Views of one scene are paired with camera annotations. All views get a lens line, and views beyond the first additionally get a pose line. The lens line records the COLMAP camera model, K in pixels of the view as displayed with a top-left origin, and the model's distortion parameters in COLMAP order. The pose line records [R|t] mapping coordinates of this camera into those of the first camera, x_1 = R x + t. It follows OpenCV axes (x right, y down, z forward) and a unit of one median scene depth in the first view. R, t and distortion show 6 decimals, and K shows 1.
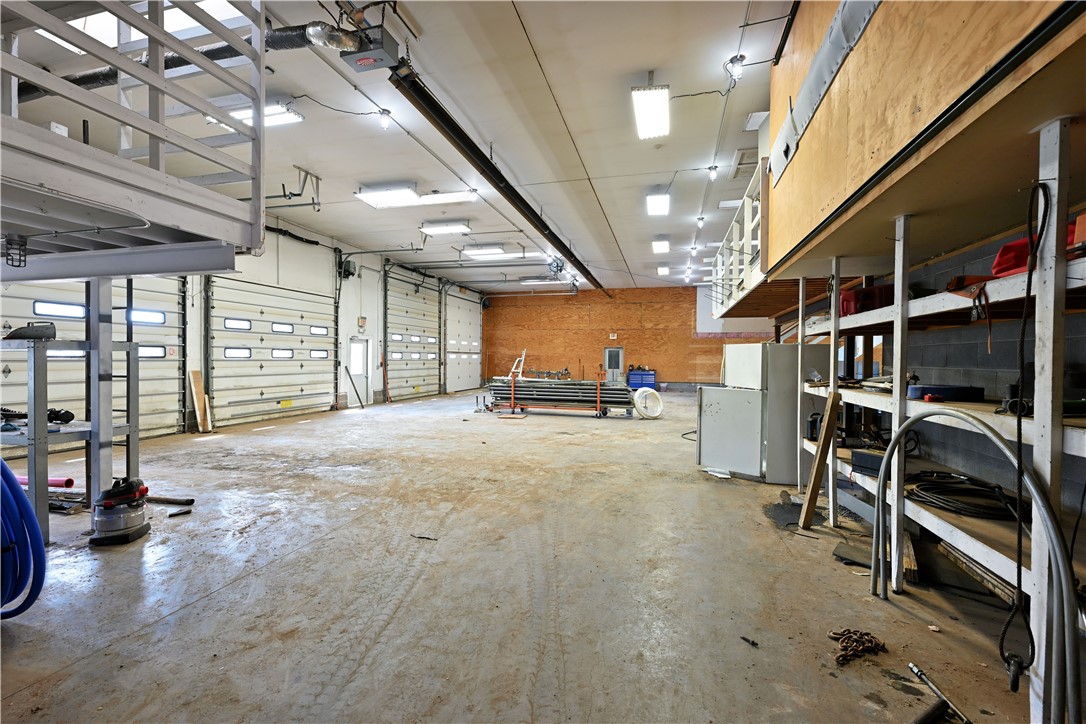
lens RADIAL K [[471.9, 0, 535.7], [0, 471.9, 363.2], [0, 0, 1]] dist [0.000509, -0.001143]
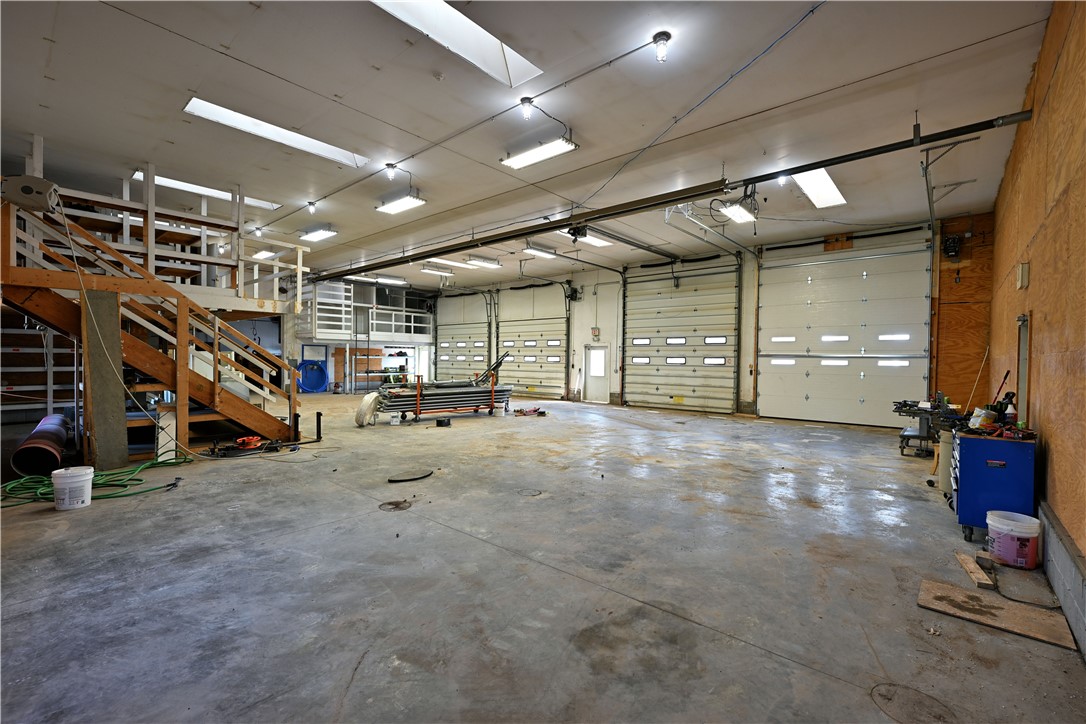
lens RADIAL K [[471.9, 0, 540.6], [0, 471.9, 362.8], [0, 0, 1]] dist [0.000509, -0.001143]
pose [[-0.428794, -0.000464, -0.903402, 0.919785], [-0.020908, 0.999737, 0.009410, -0.021728], [0.903160, 0.022923, -0.428691, 1.682196]]
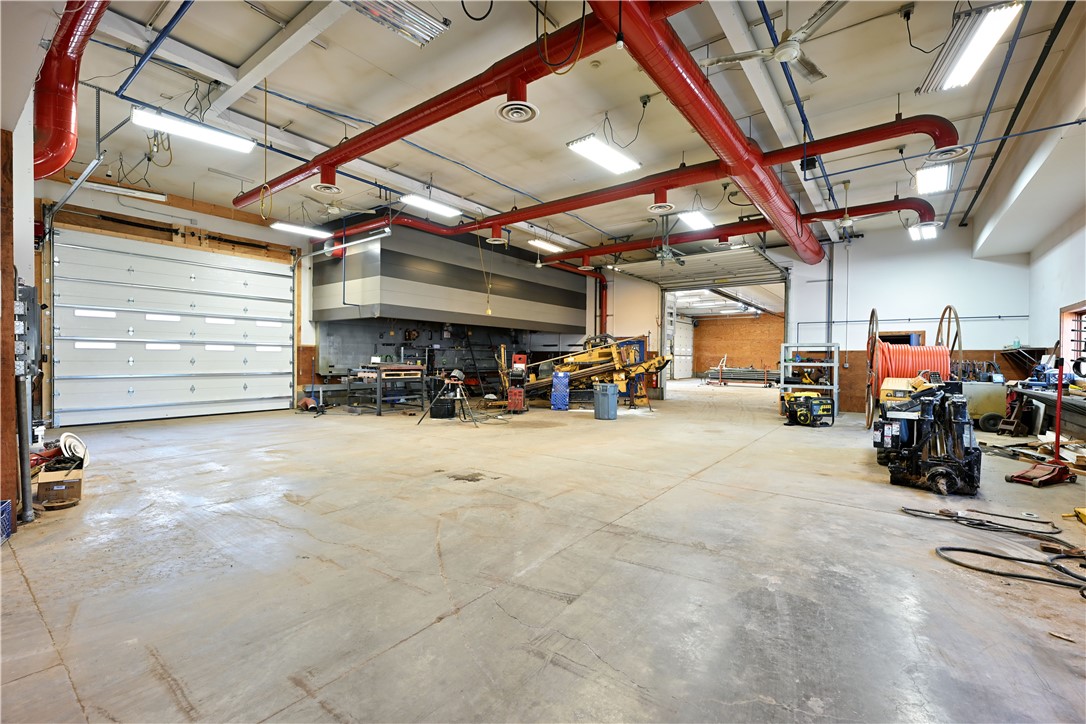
lens RADIAL K [[471.9, 0, 537.7], [0, 471.9, 361.9], [0, 0, 1]] dist [0.000509, -0.001143]
pose [[0.929581, 0.001473, -0.368615, -0.031486], [-0.003818, 0.999977, -0.005632, 0.020023], [0.368599, 0.006643, 0.929565, -1.292464]]
